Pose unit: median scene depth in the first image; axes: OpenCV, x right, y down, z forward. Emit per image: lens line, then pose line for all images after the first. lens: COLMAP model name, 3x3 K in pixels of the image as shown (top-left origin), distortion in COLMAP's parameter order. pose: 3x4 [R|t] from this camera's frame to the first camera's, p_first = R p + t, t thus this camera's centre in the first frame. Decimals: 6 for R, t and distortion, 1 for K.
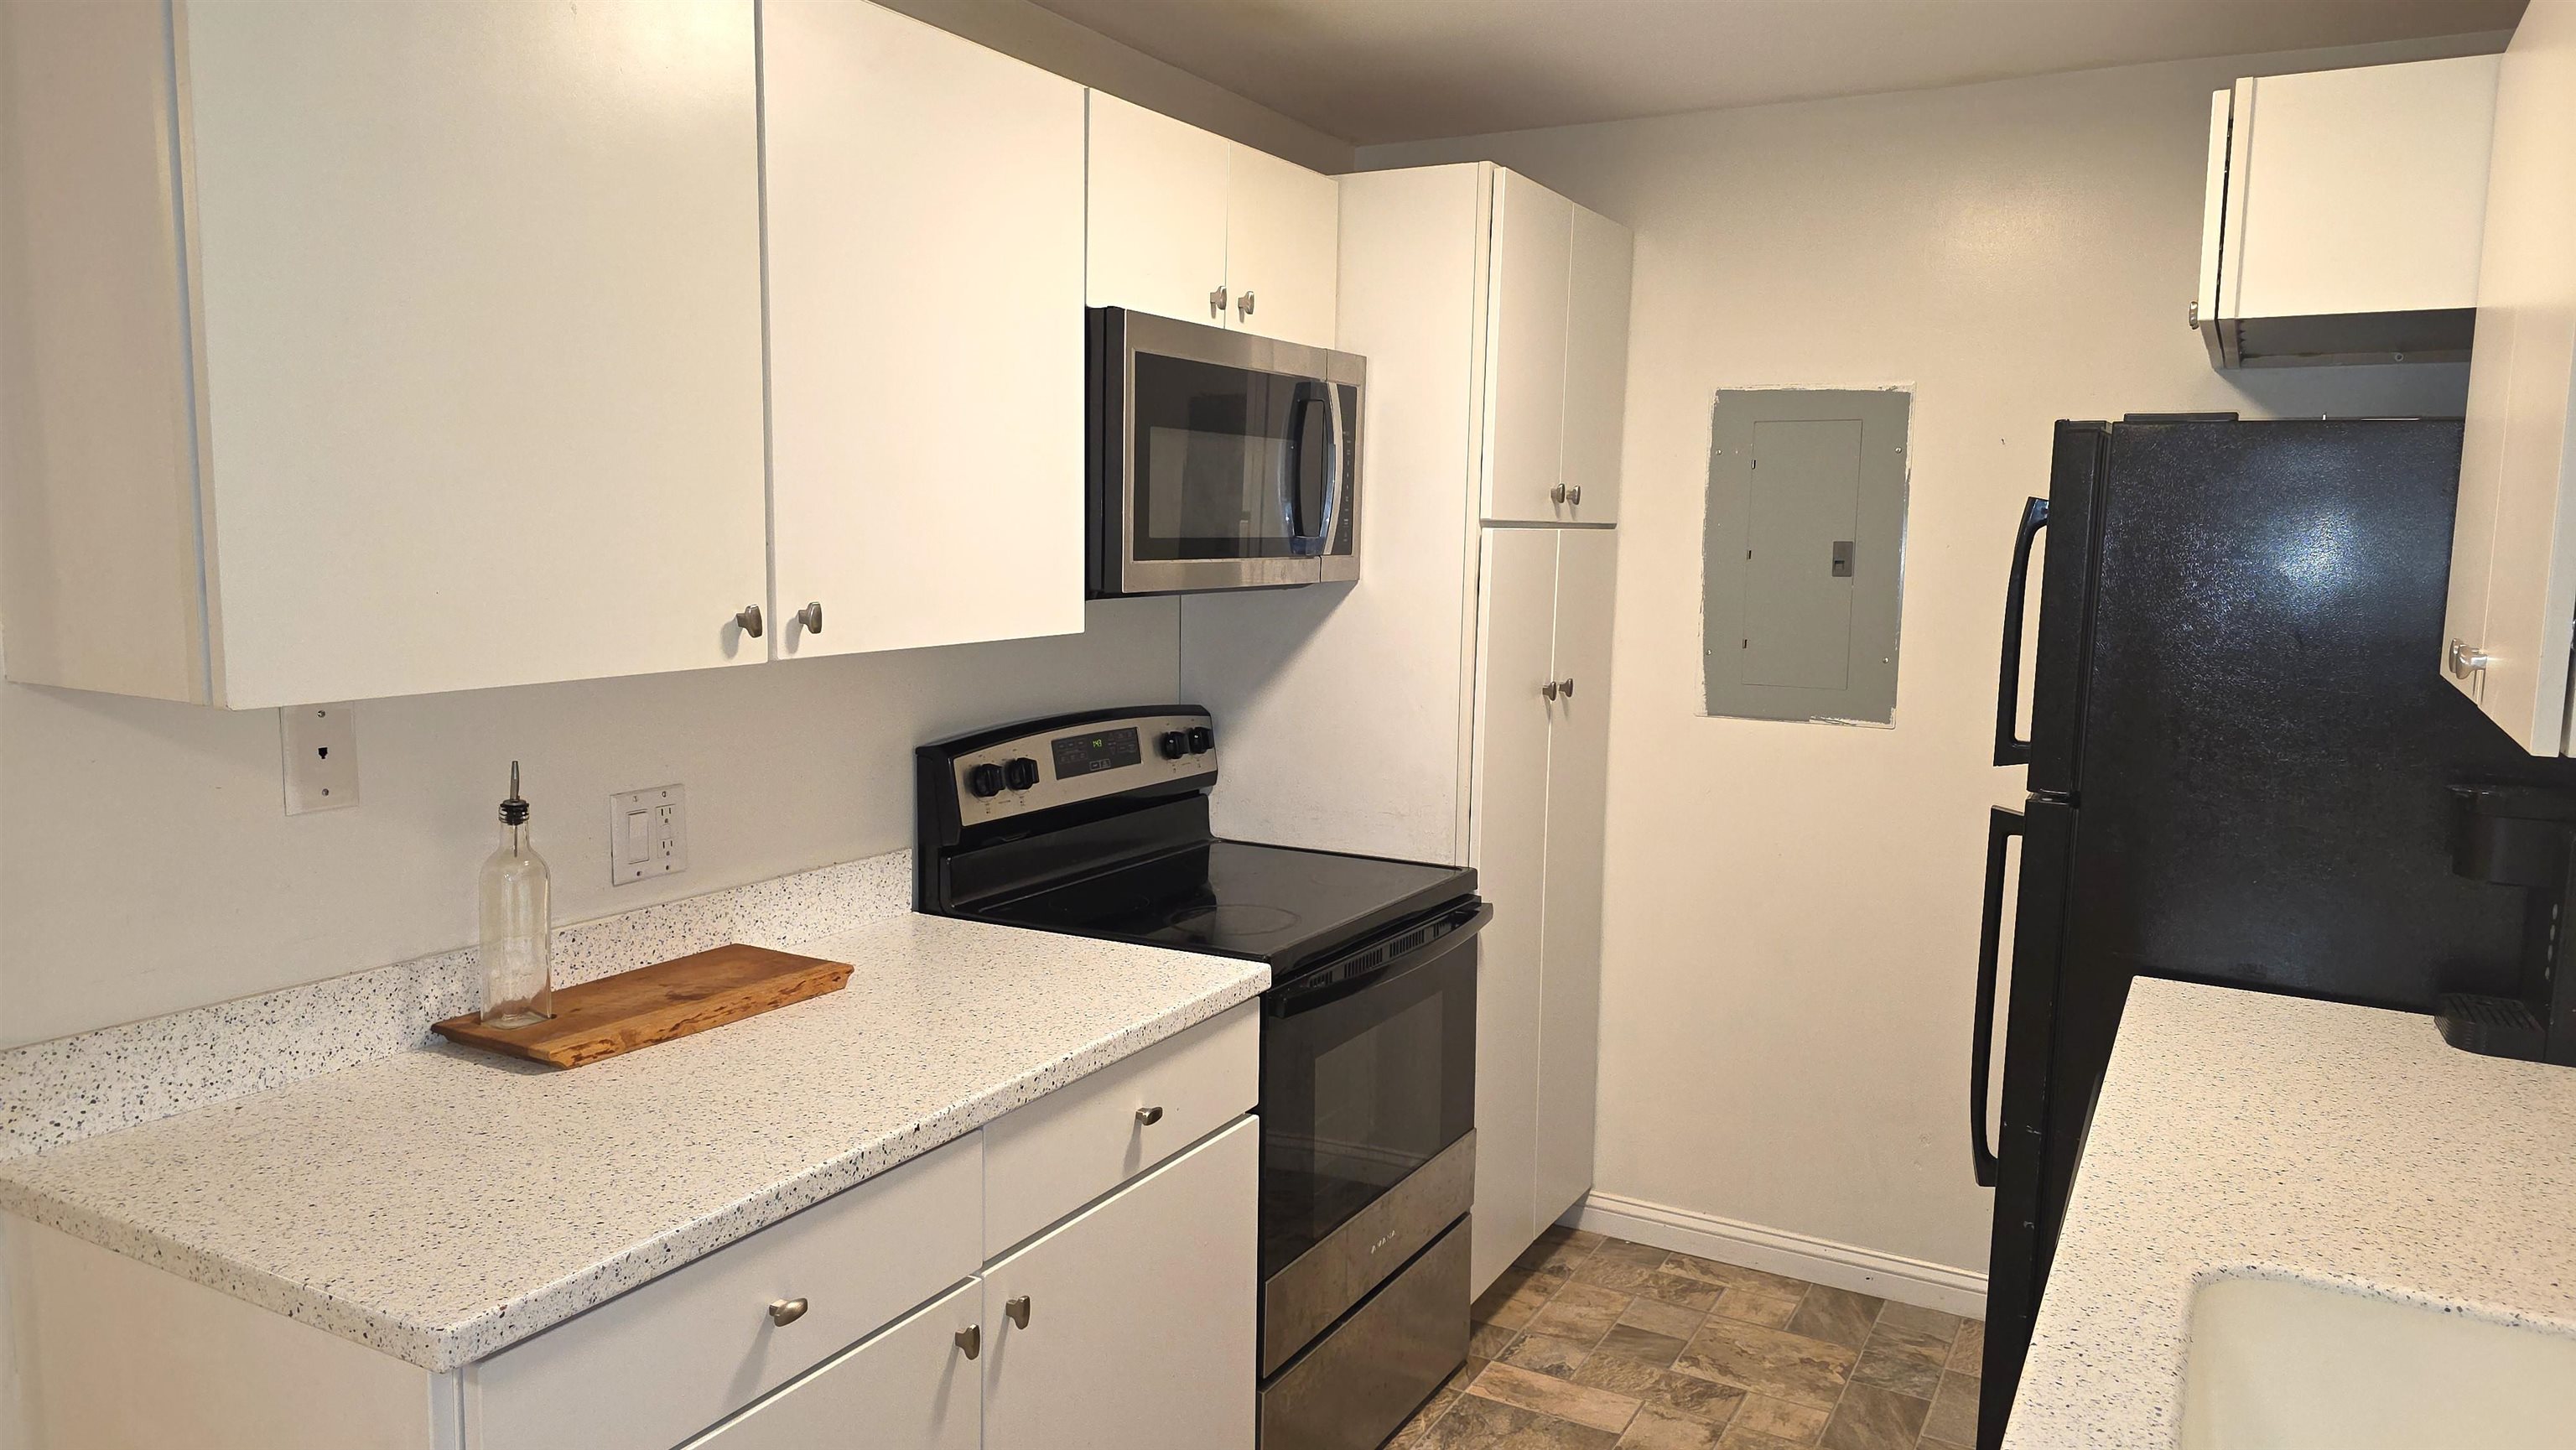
lens RADIAL K [[1747.8, 0, 1288.0], [0, 1747.8, 725.0], [0, 0, 1]] dist [0.062913, -0.051705]
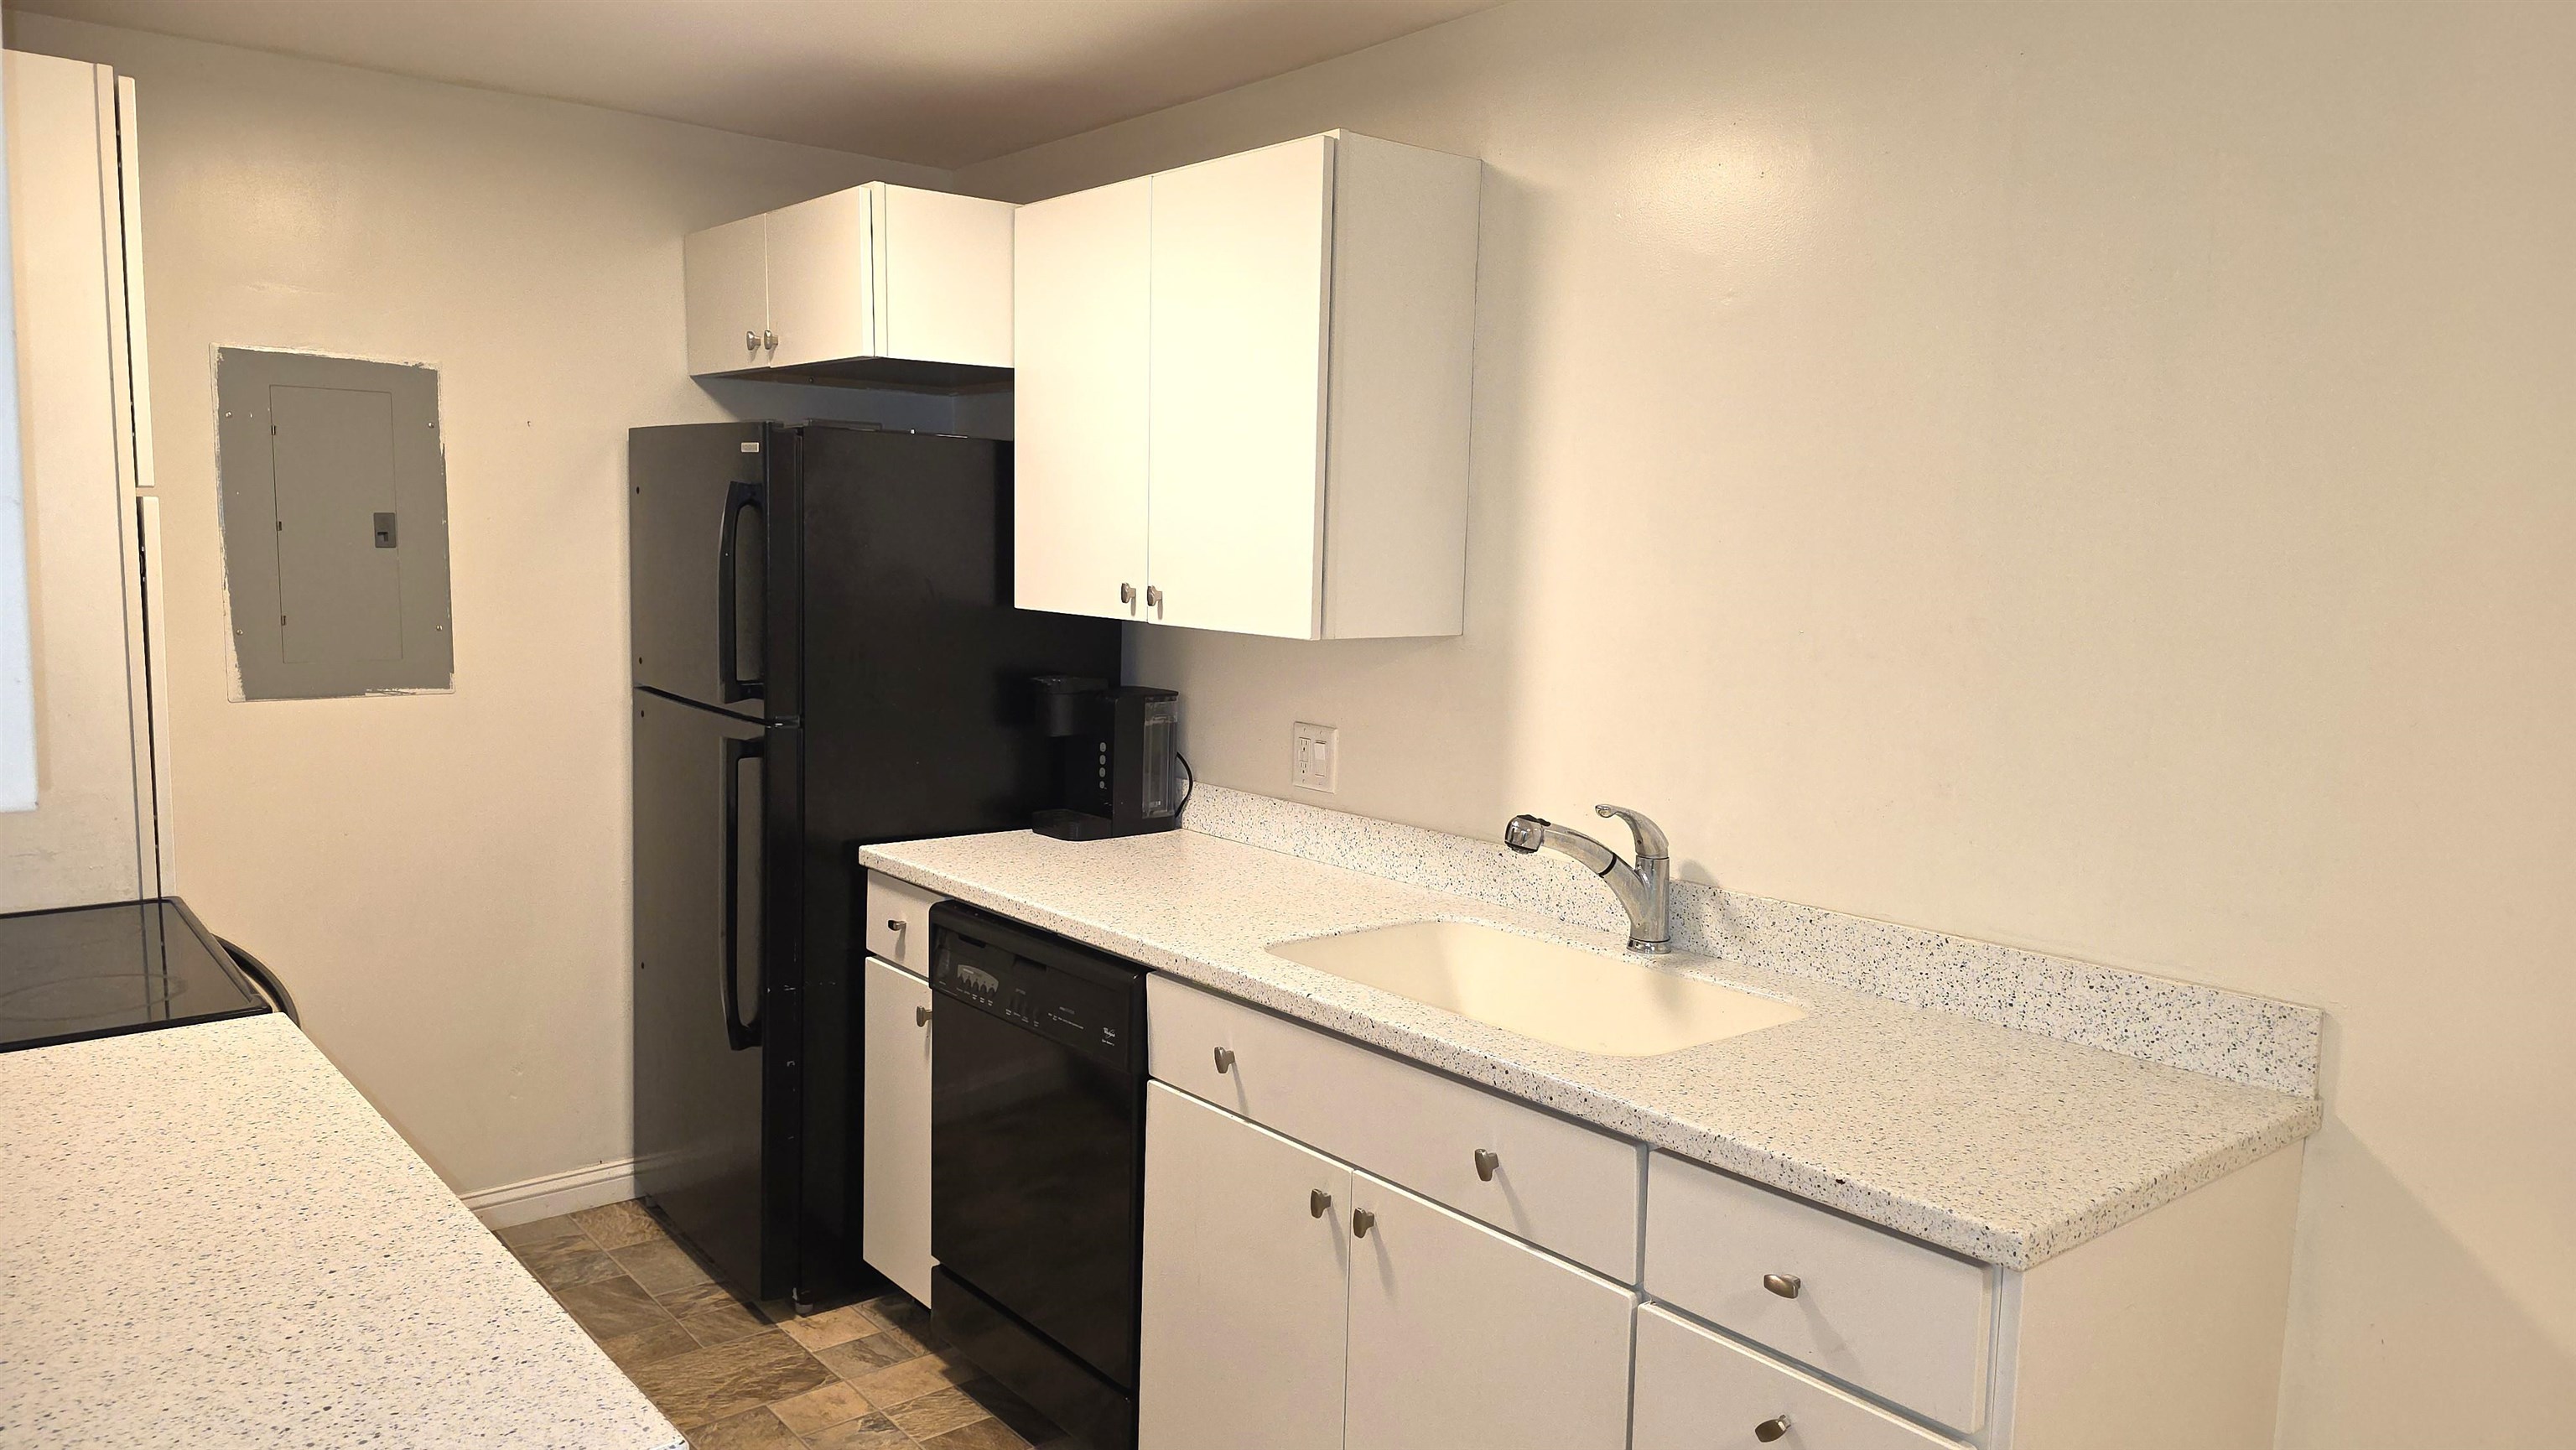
lens RADIAL K [[1737.8, 0, 1288.0], [0, 1737.8, 725.0], [0, 0, 1]] dist [0.068225, -0.054543]
pose [[0.361767, -0.114139, 0.925255, -0.475190], [0.091555, 0.992029, 0.086579, -0.025851], [-0.927762, 0.053391, 0.369334, 0.167054]]
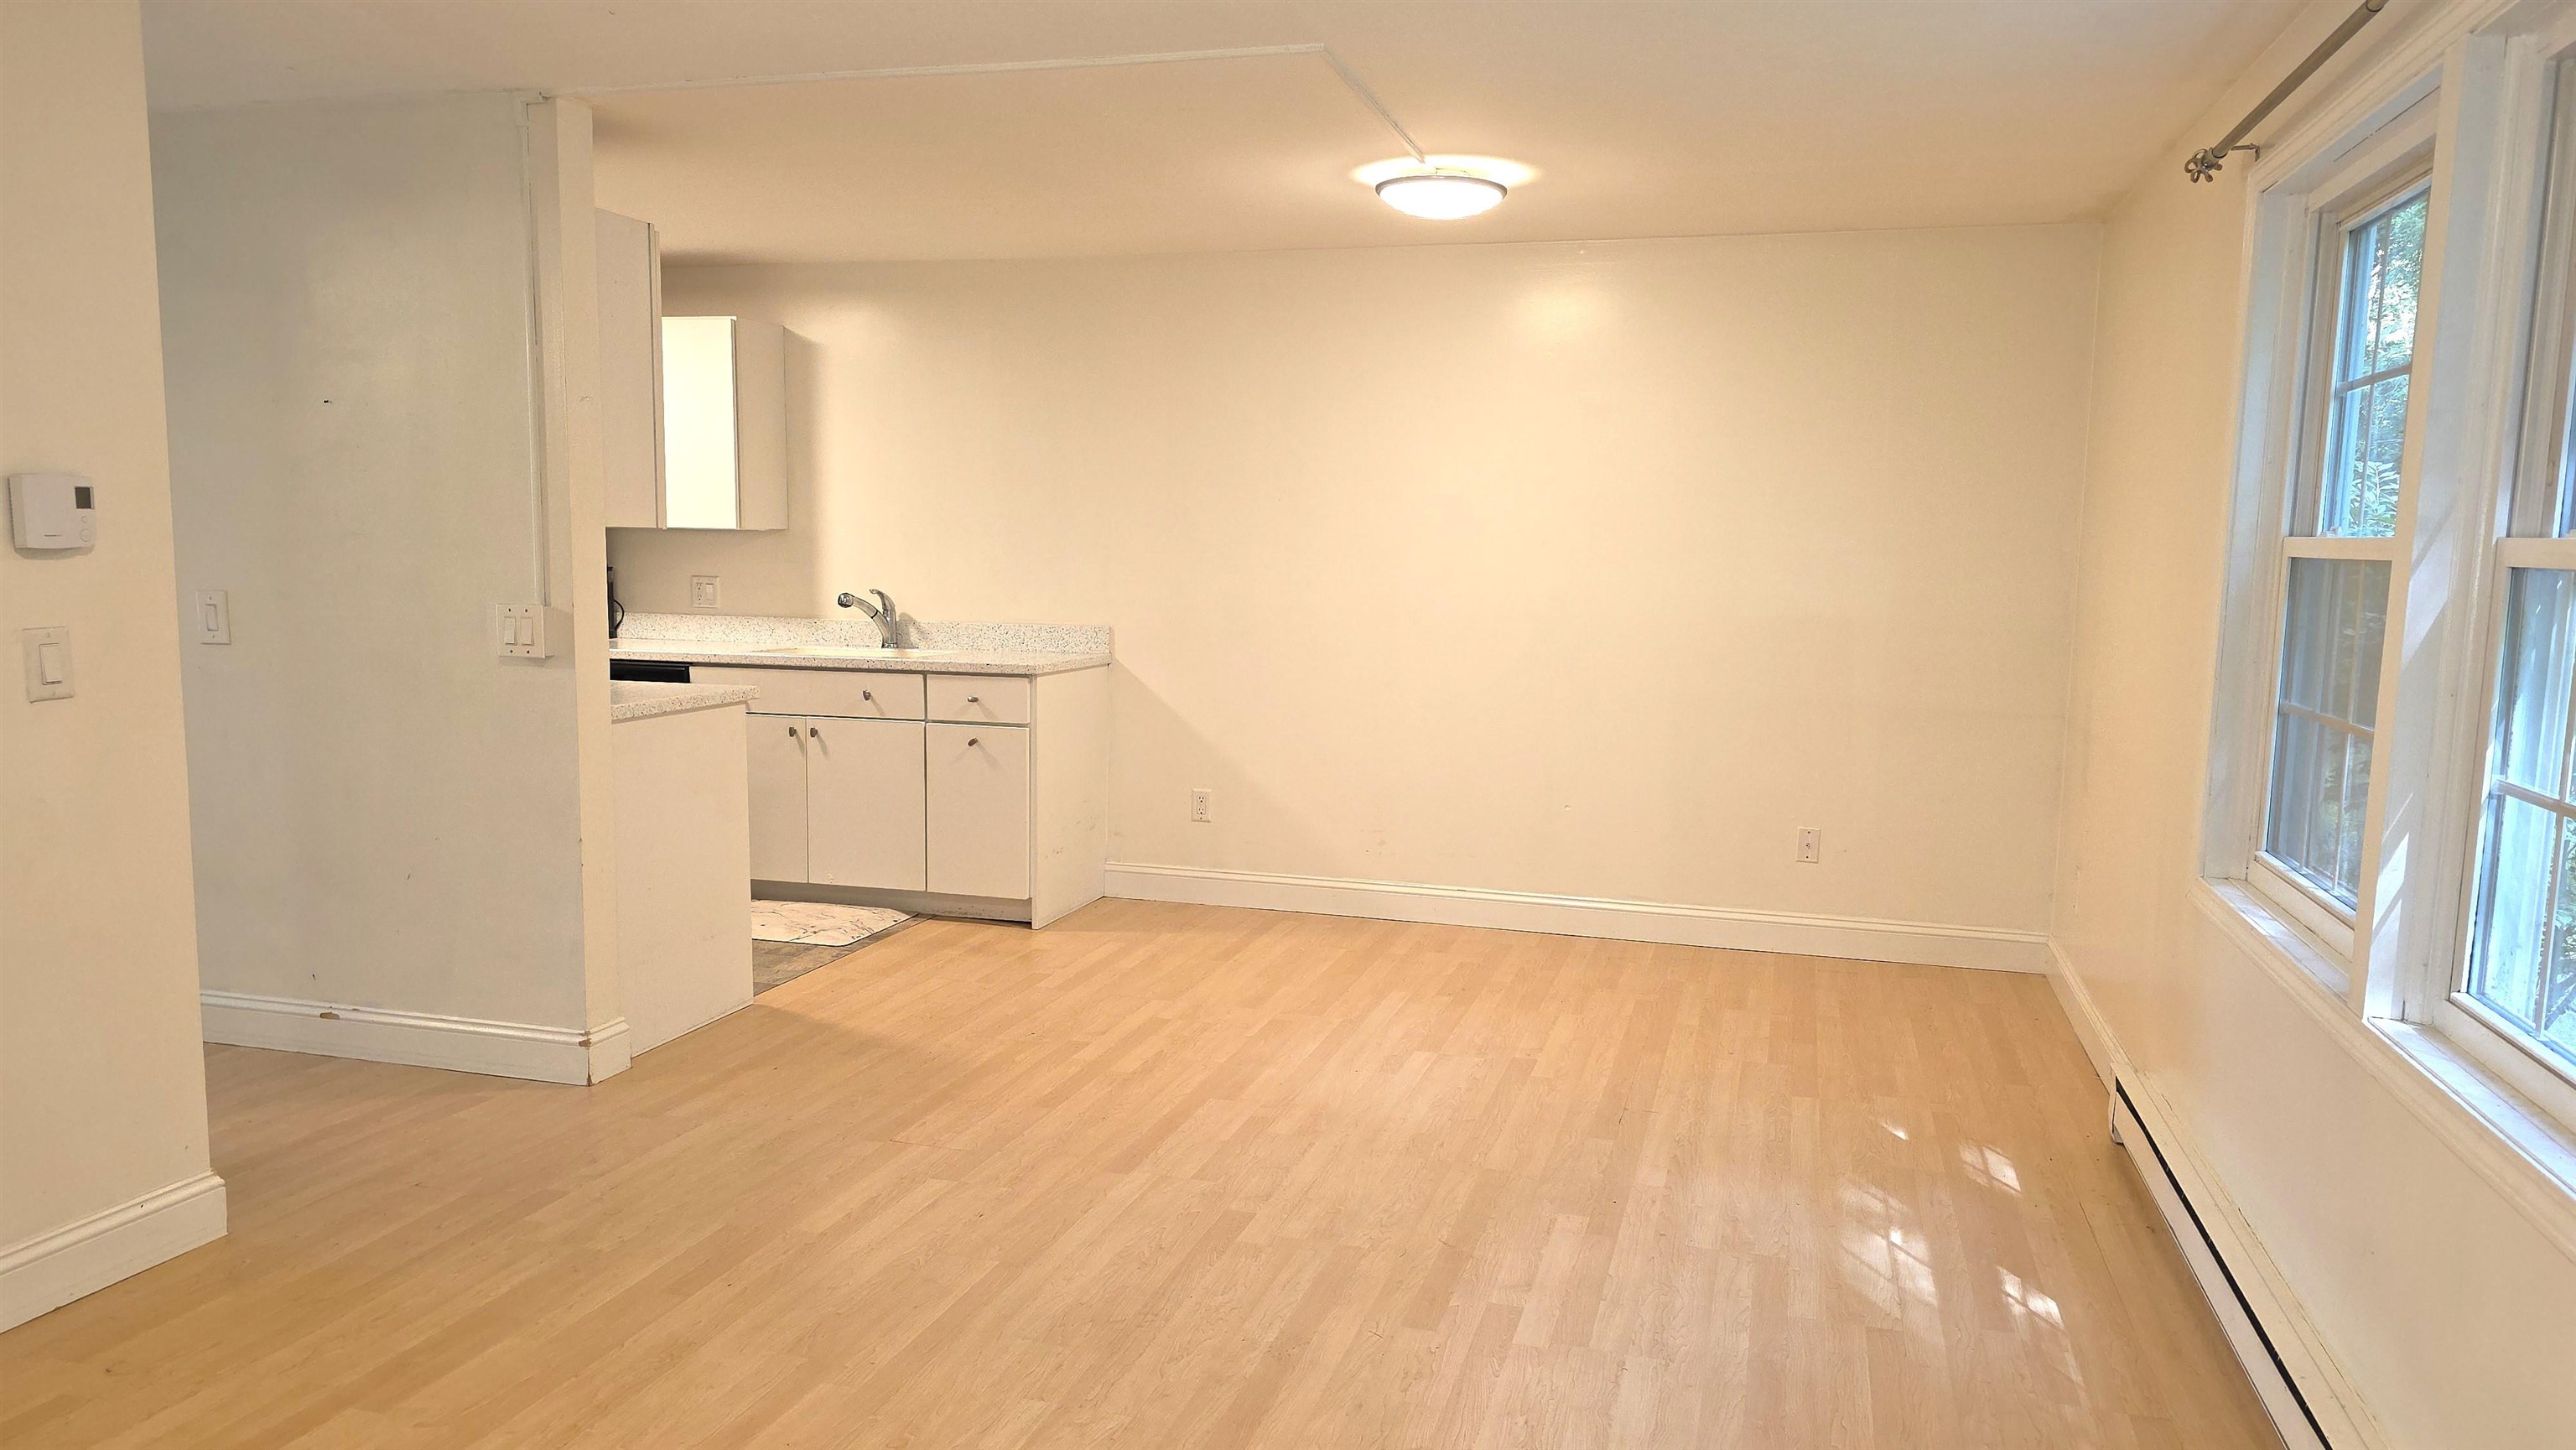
lens RADIAL K [[1737.8, 0, 1288.0], [0, 1737.8, 725.0], [0, 0, 1]] dist [0.068225, -0.054543]
pose [[-0.222277, -0.122992, 0.967195, -1.817551], [0.094244, 0.984656, 0.146871, -0.006037], [-0.970418, 0.123798, -0.207276, 0.299549]]
